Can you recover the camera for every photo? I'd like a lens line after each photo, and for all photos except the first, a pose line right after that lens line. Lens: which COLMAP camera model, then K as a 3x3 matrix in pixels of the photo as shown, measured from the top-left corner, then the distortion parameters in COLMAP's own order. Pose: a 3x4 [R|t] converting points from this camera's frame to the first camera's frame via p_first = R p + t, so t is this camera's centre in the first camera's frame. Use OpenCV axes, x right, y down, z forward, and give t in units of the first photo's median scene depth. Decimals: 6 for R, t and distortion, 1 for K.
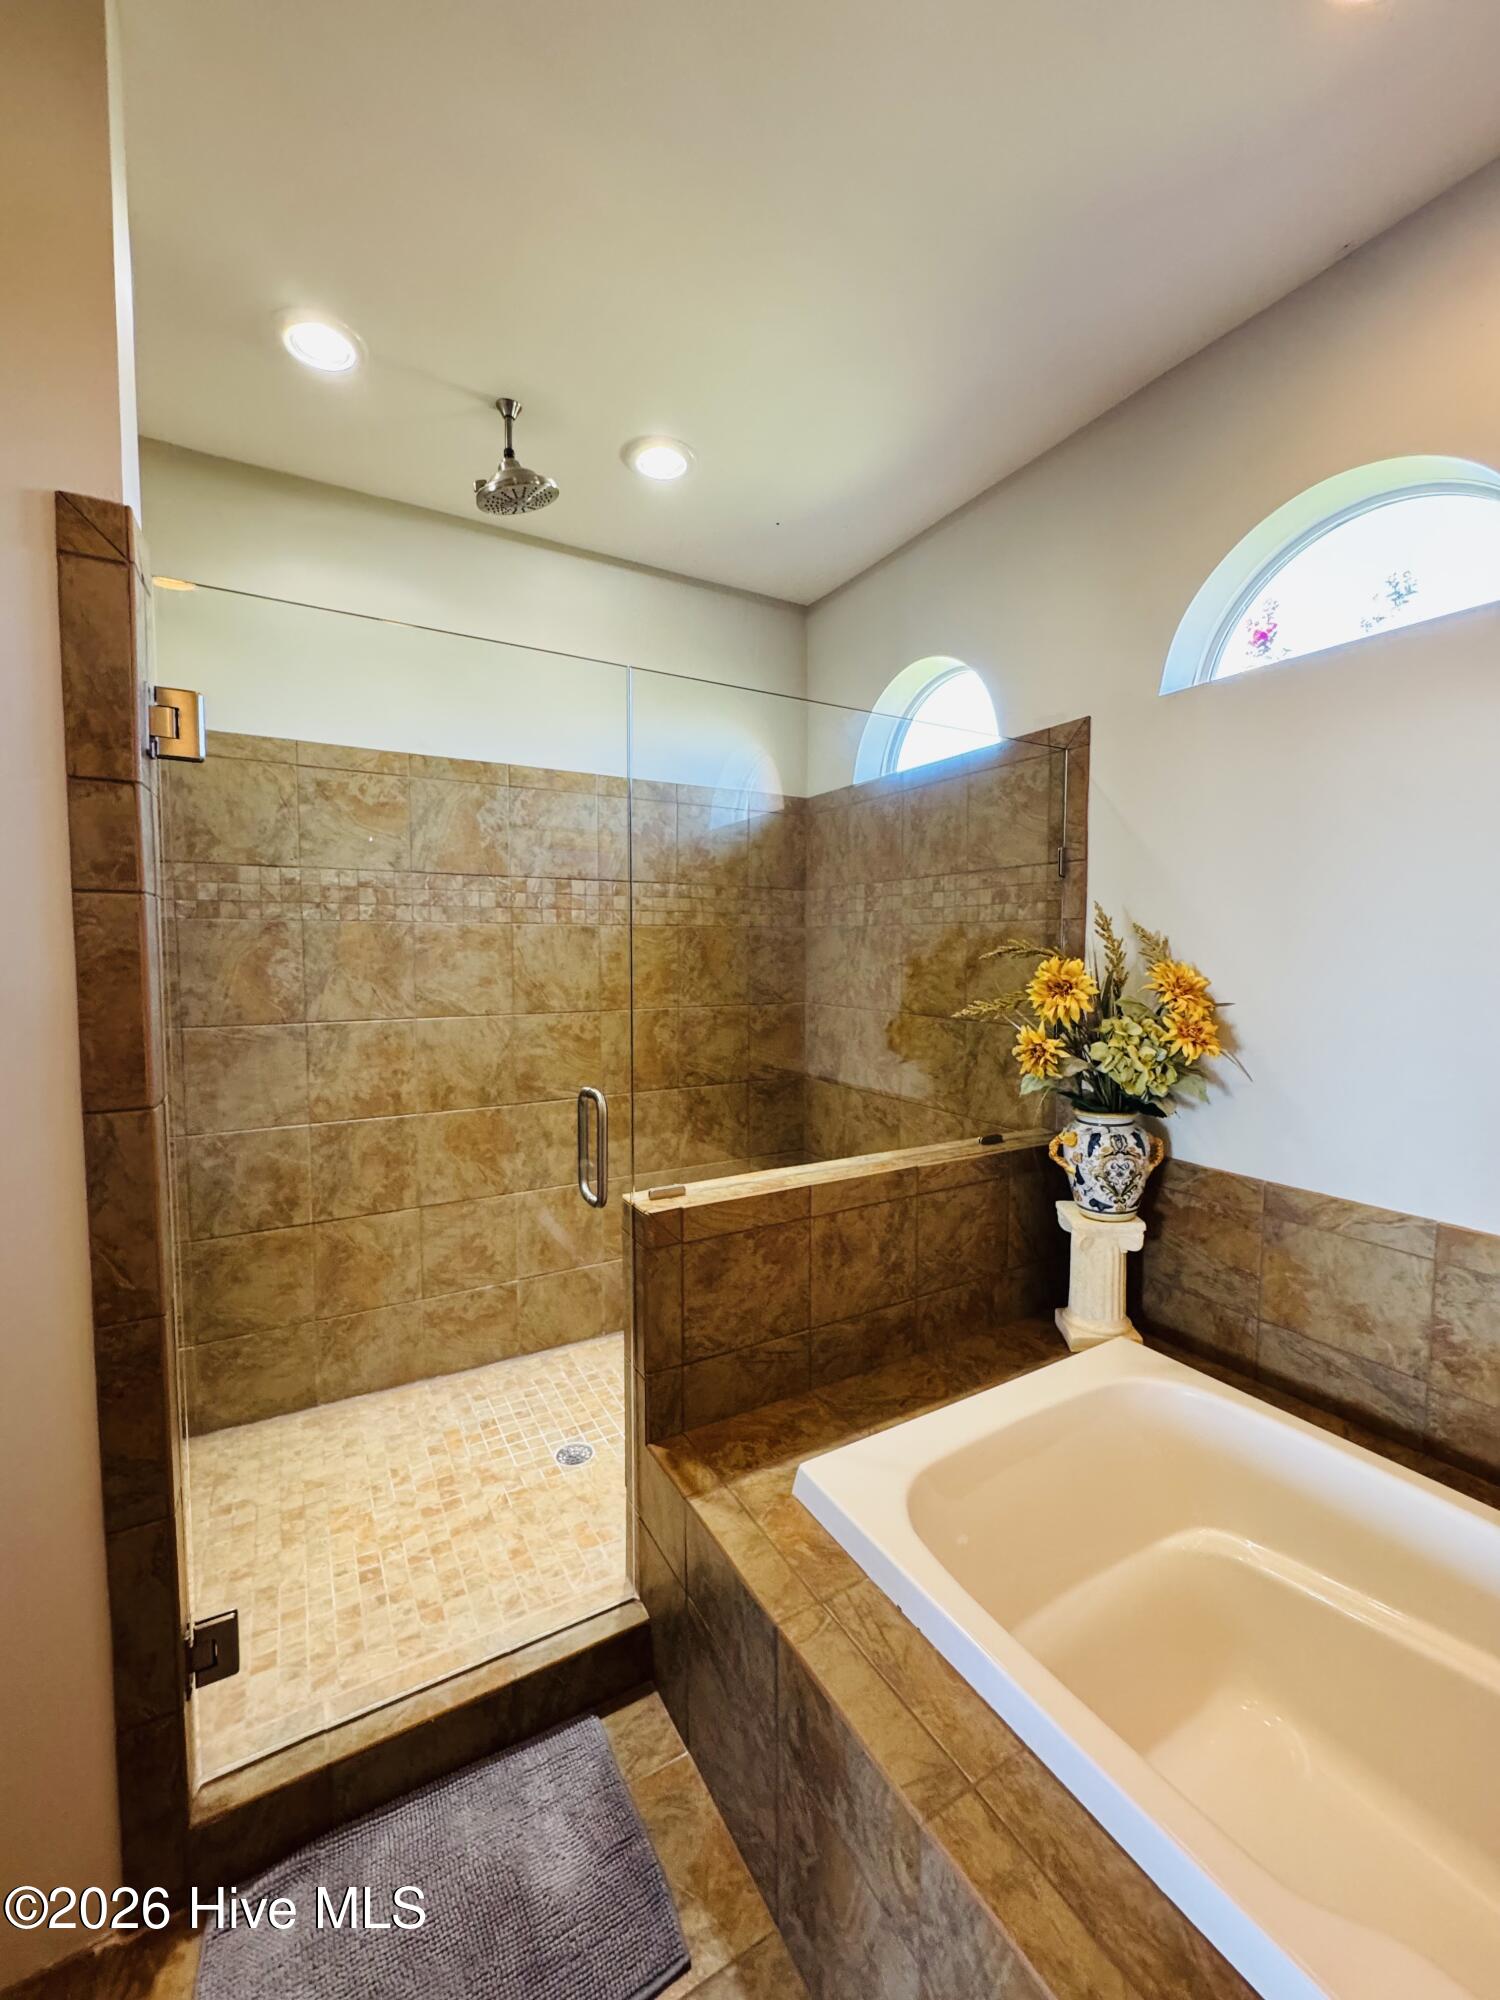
lens RADIAL K [[799.2, 0, 751.4], [0, 799.2, 998.5], [0, 0, 1]] dist [-0.003107, -0.000097]
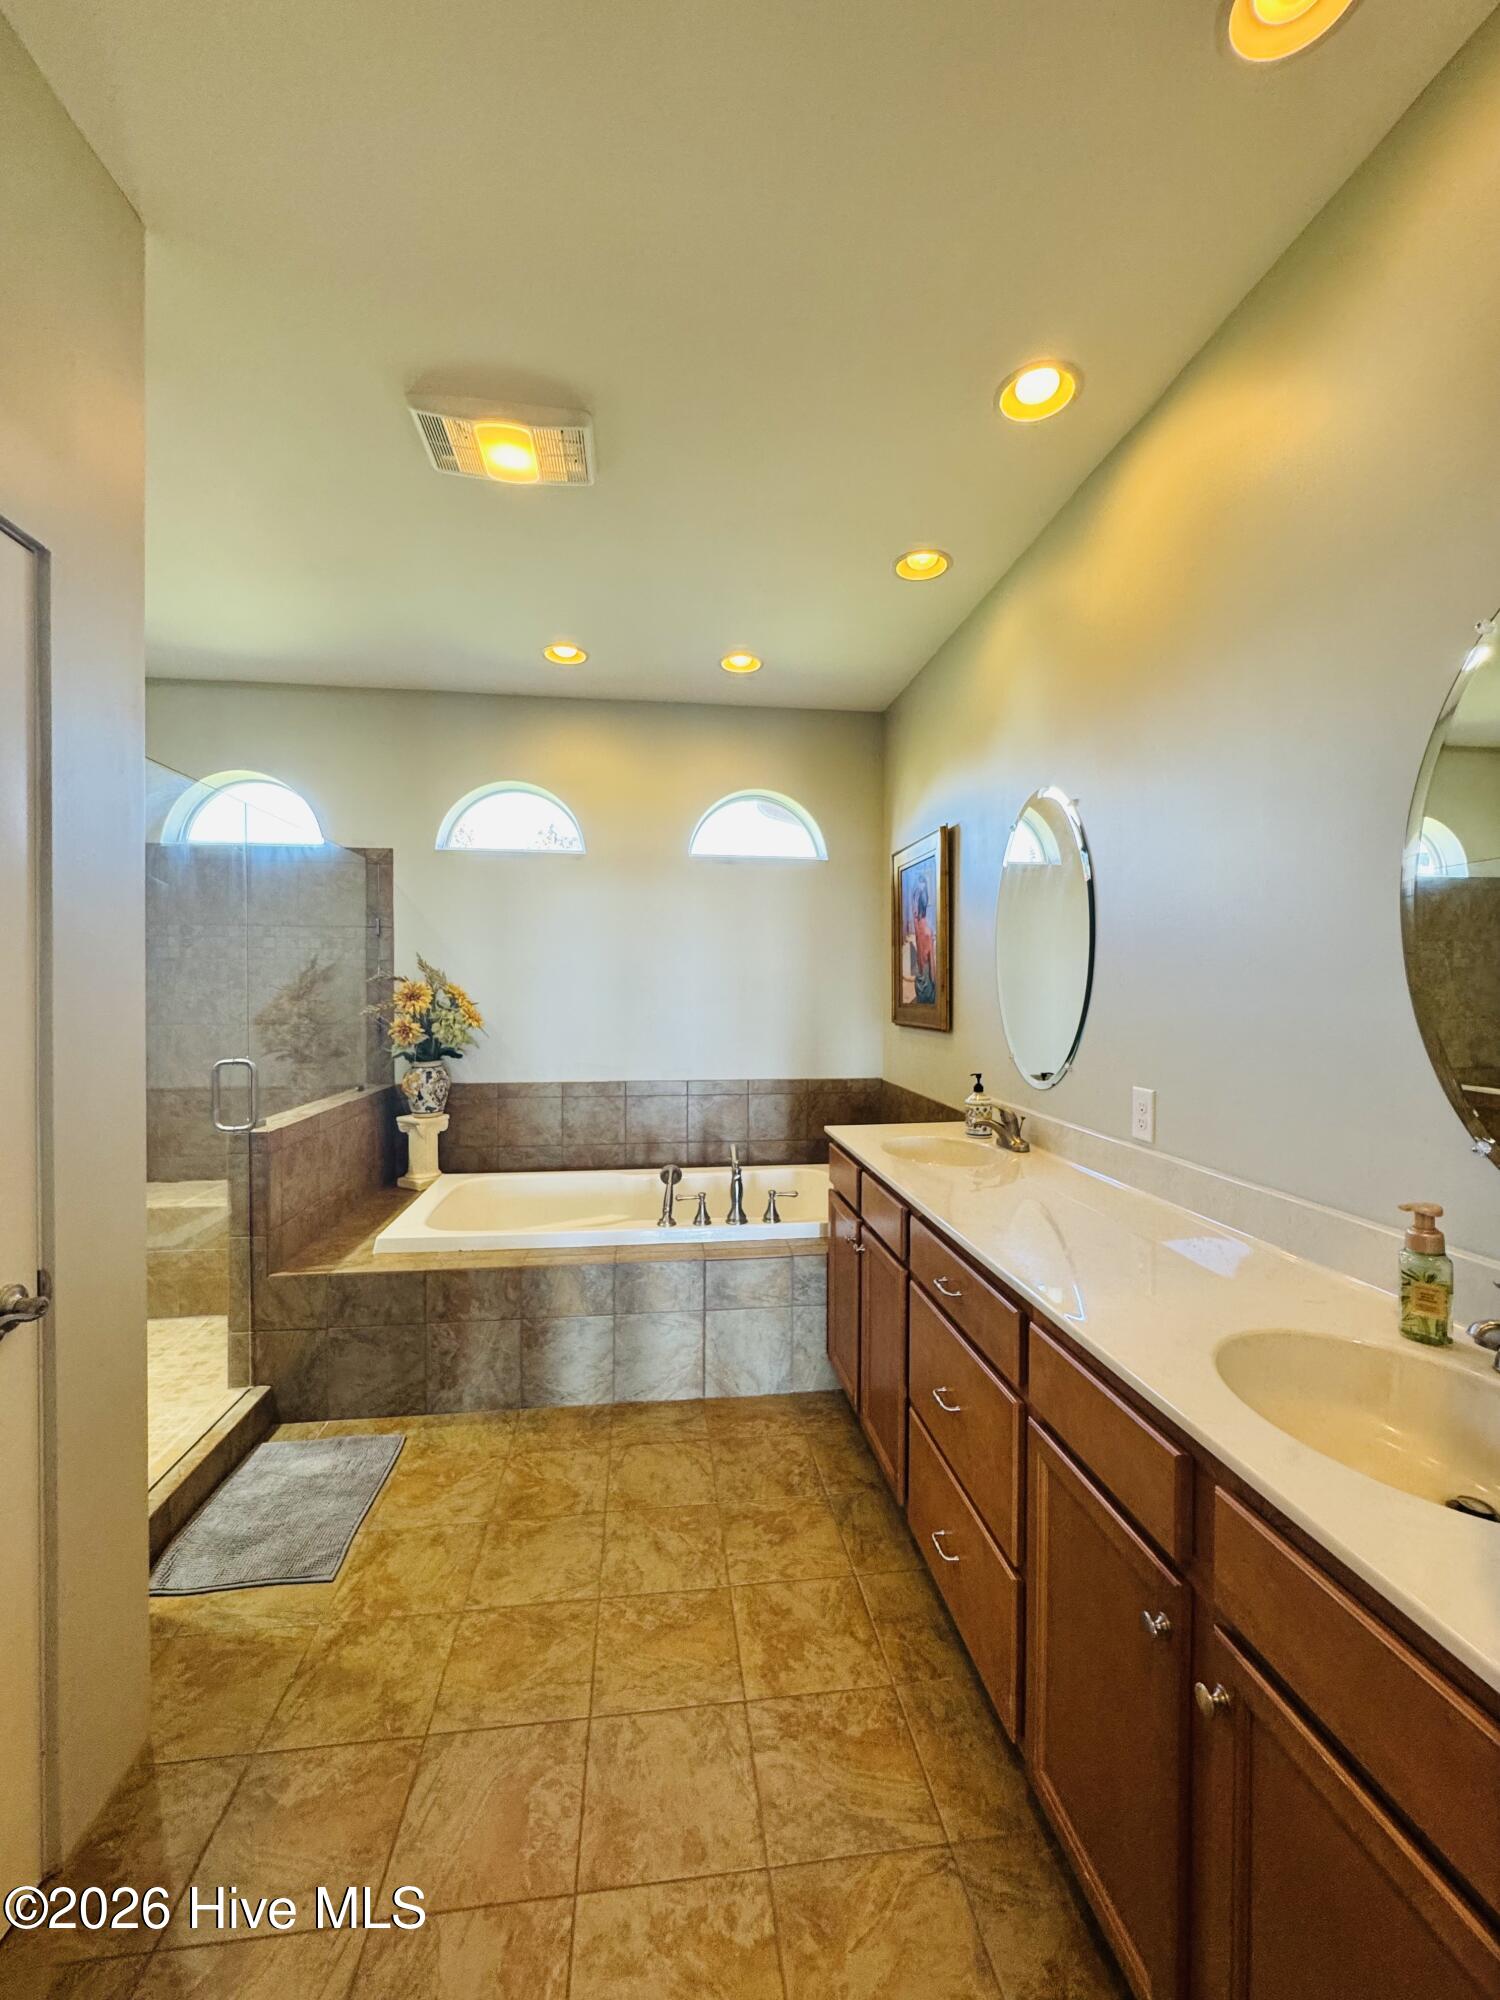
lens RADIAL K [[799.2, 0, 749.1], [0, 799.2, 998.6], [0, 0, 1]] dist [-0.003107, -0.000097]
pose [[0.387556, -0.012689, 0.921759, -1.010746], [0.054595, 0.998466, -0.009210, 0.049760], [-0.920228, 0.053893, 0.387655, -0.459405]]
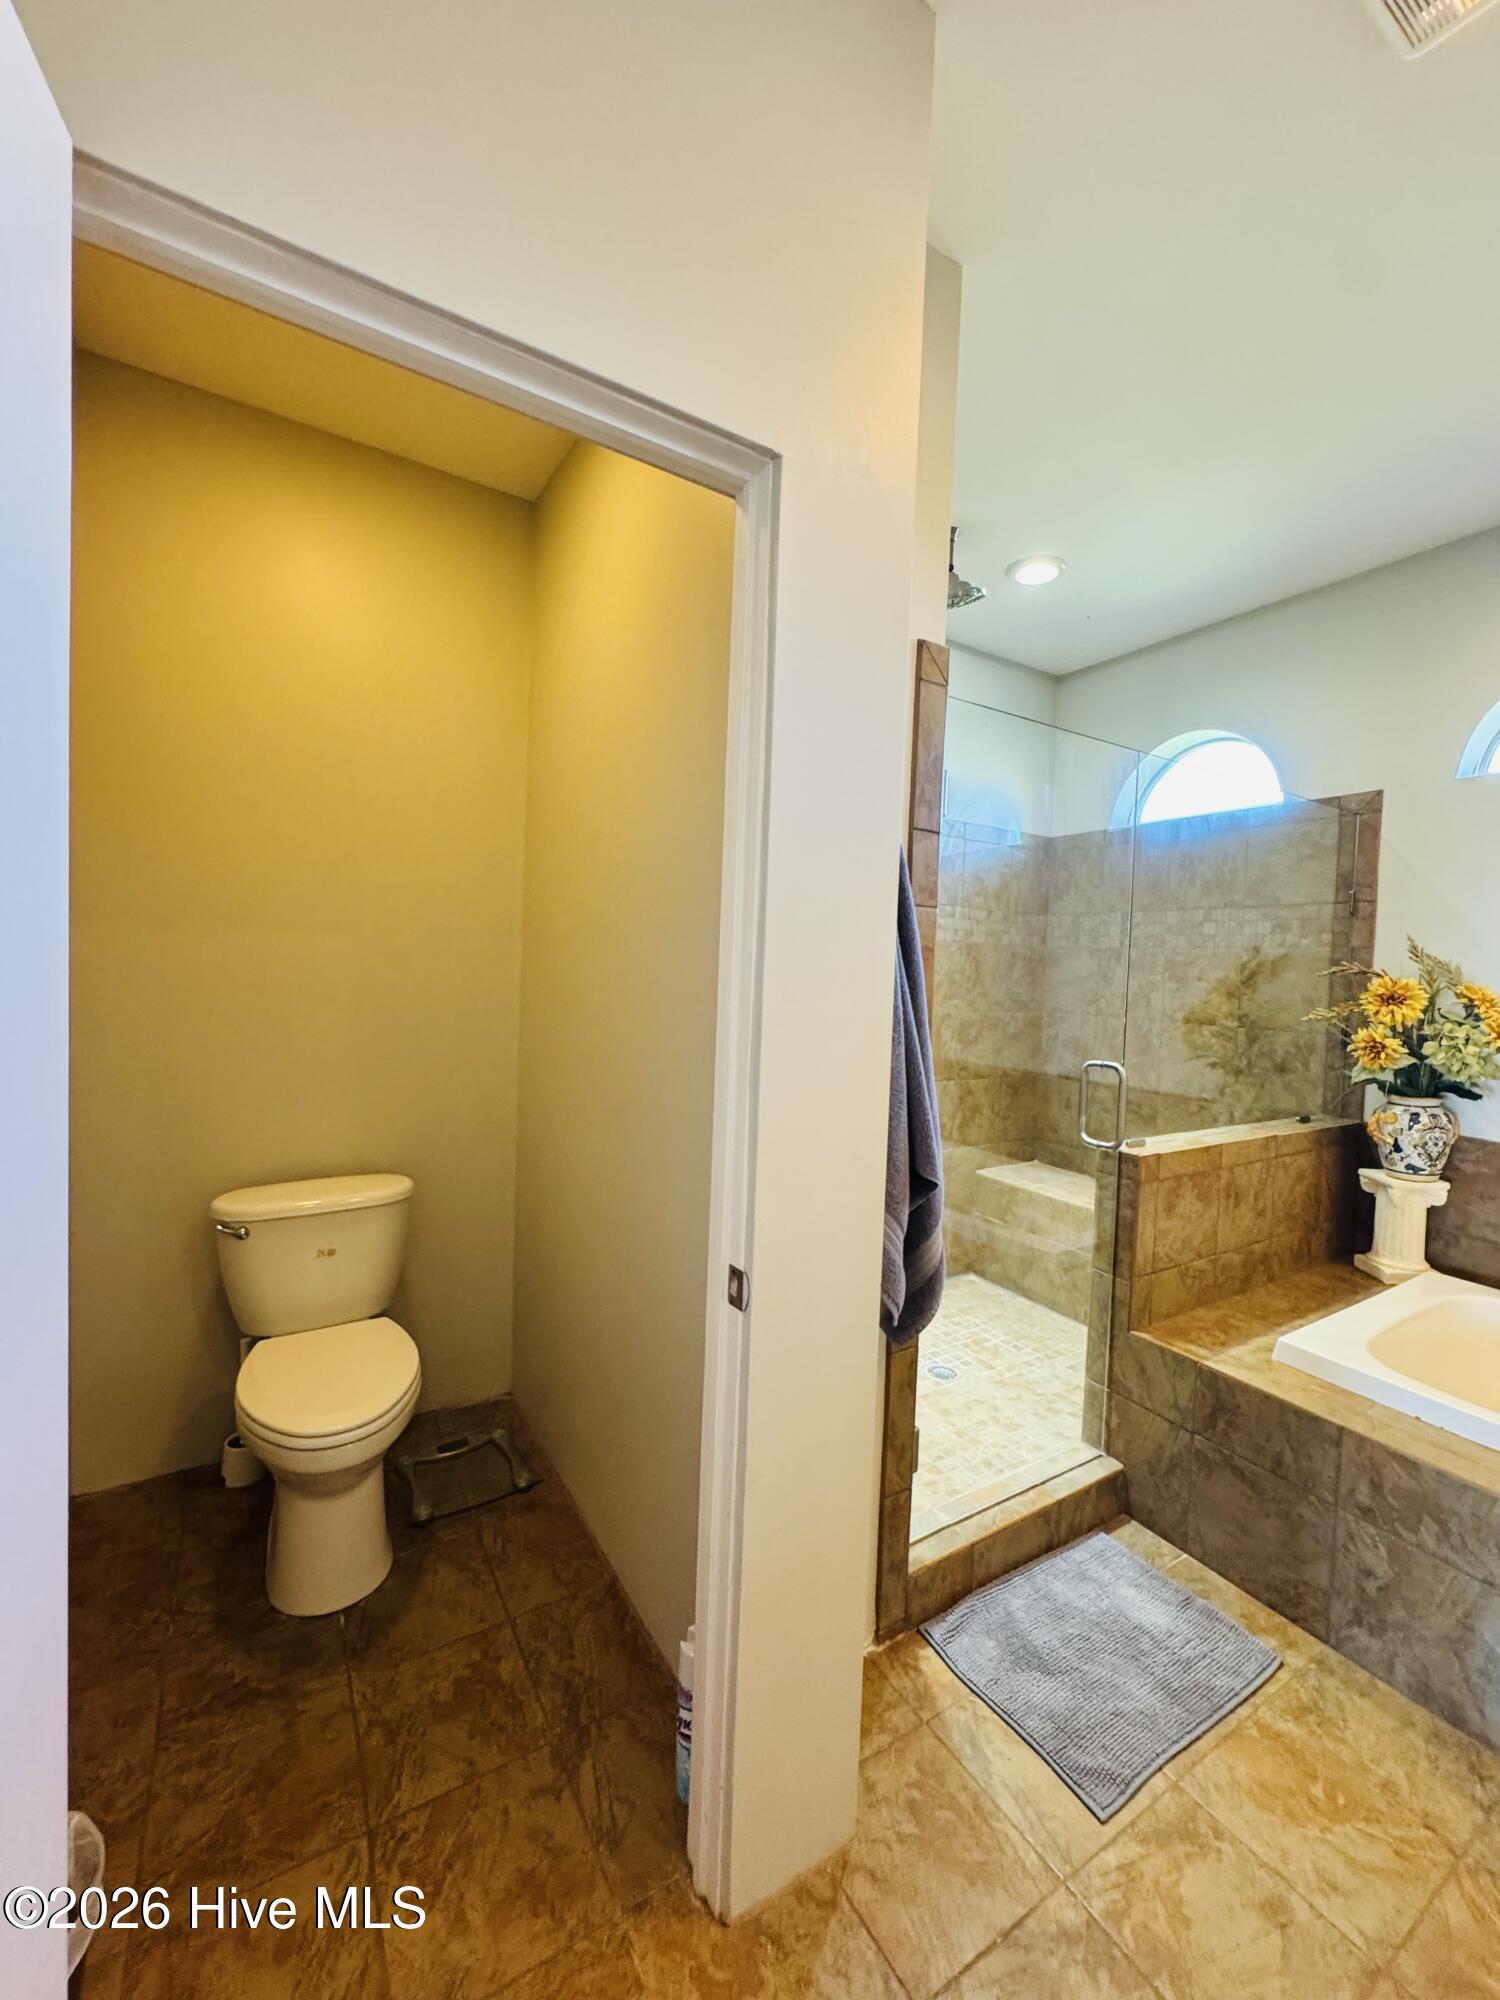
lens RADIAL K [[799.2, 0, 753.3], [0, 799.2, 999.2], [0, 0, 1]] dist [-0.003107, -0.000097]
pose [[0.999112, 0.032331, 0.027030, -0.655936], [-0.031708, 0.999229, -0.023164, 0.046470], [-0.027758, 0.022287, 0.999366, -0.259086]]
